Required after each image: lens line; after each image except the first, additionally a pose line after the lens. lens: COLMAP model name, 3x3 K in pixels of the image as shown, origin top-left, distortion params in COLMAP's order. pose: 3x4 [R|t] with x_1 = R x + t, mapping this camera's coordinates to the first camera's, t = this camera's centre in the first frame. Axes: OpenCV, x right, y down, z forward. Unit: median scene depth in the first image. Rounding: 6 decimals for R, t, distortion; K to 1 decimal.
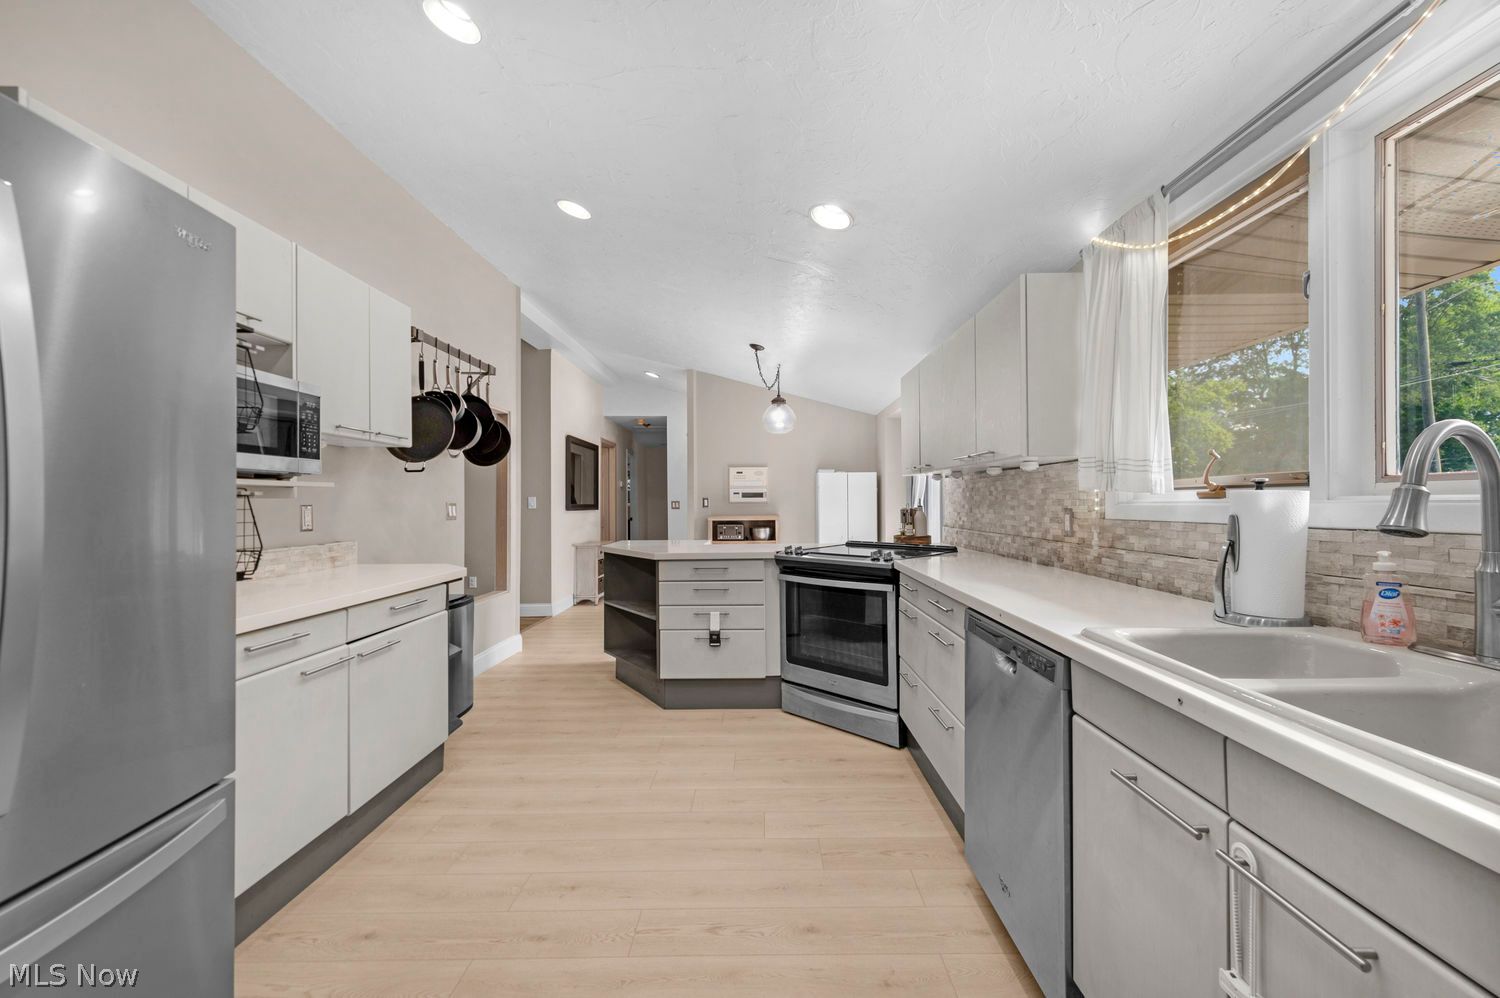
lens RADIAL K [[609.5, 0, 750.0], [0, 609.5, 499.0], [0, 0, 1]] dist [0.000855, -0.000002]
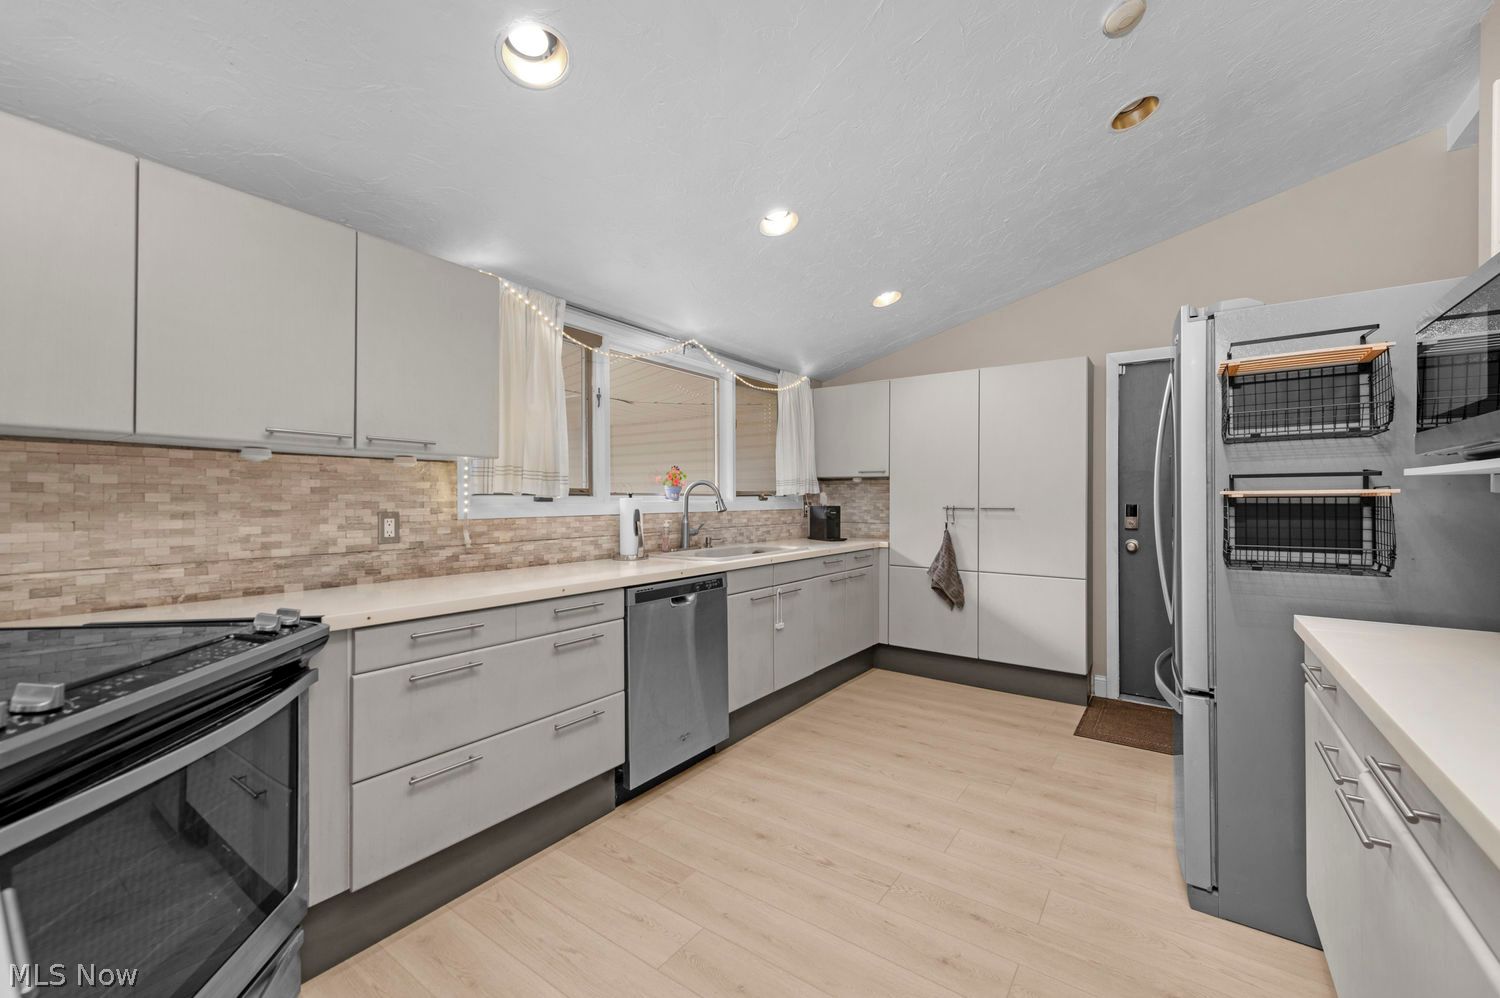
lens RADIAL K [[597.3, 0, 768.4], [0, 597.3, 496.5], [0, 0, 1]] dist [0.009793, -0.000312]
pose [[-0.834833, 0.002867, 0.550496, -0.497414], [-0.003772, 0.999933, -0.010929, 0.000652], [-0.550490, -0.011201, -0.834766, 1.672042]]
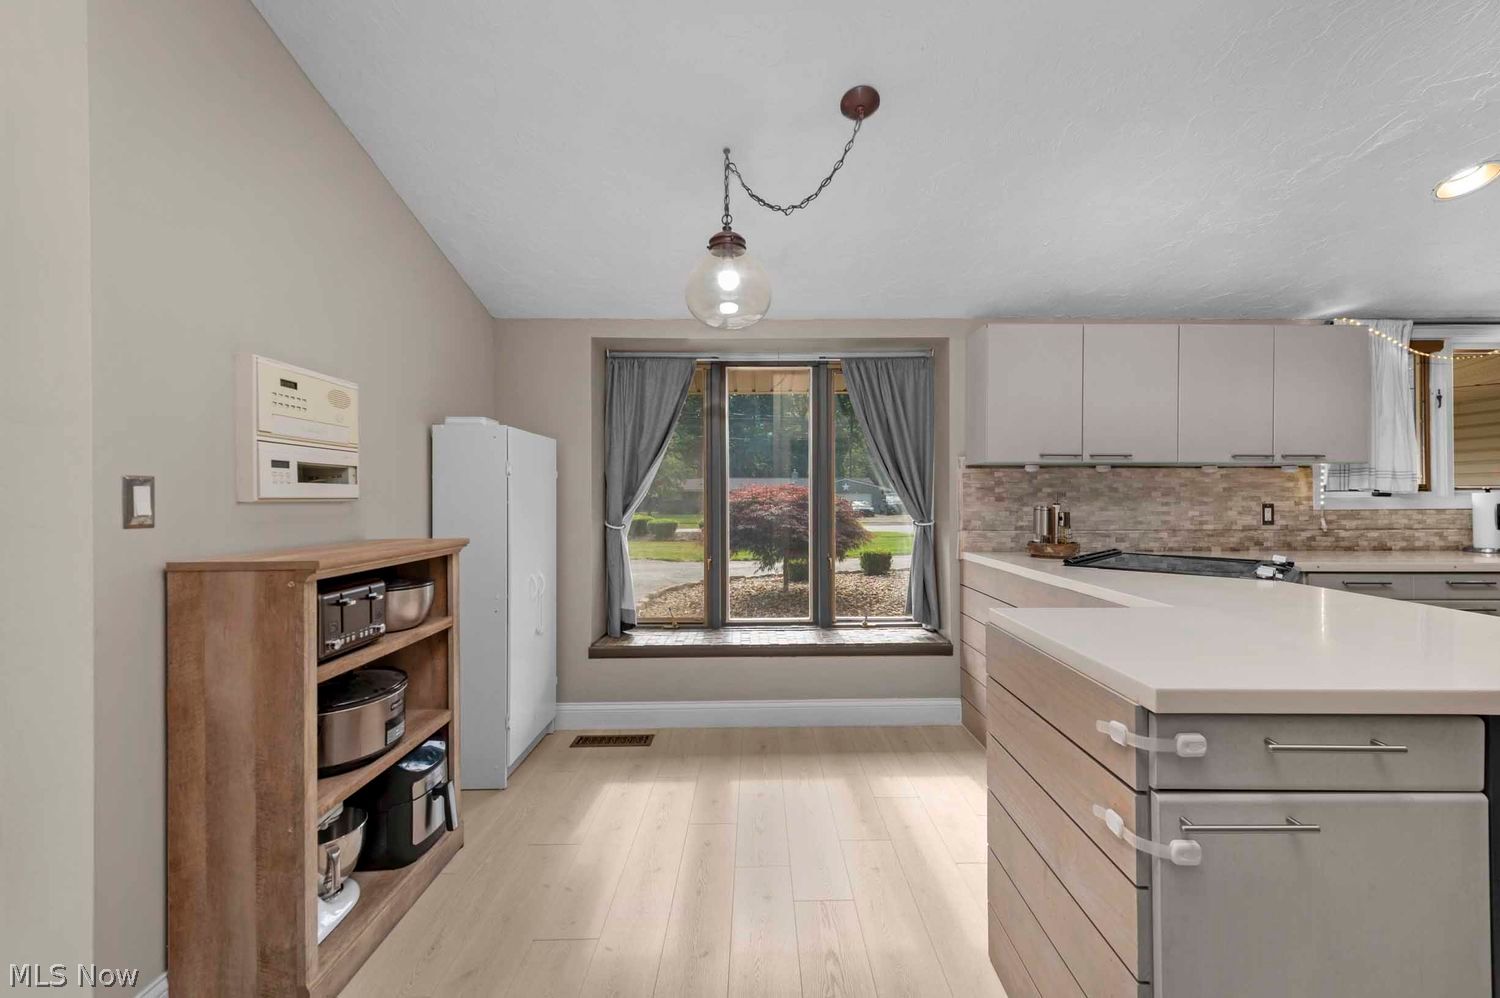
lens RADIAL K [[597.3, 0, 768.4], [0, 597.3, 496.5], [0, 0, 1]] dist [0.009793, -0.000312]
pose [[-0.040313, 0.006016, 0.999169, -0.842630], [-0.003549, 0.999975, -0.006164, 0.014471], [-0.999181, -0.003794, -0.040291, 2.479784]]
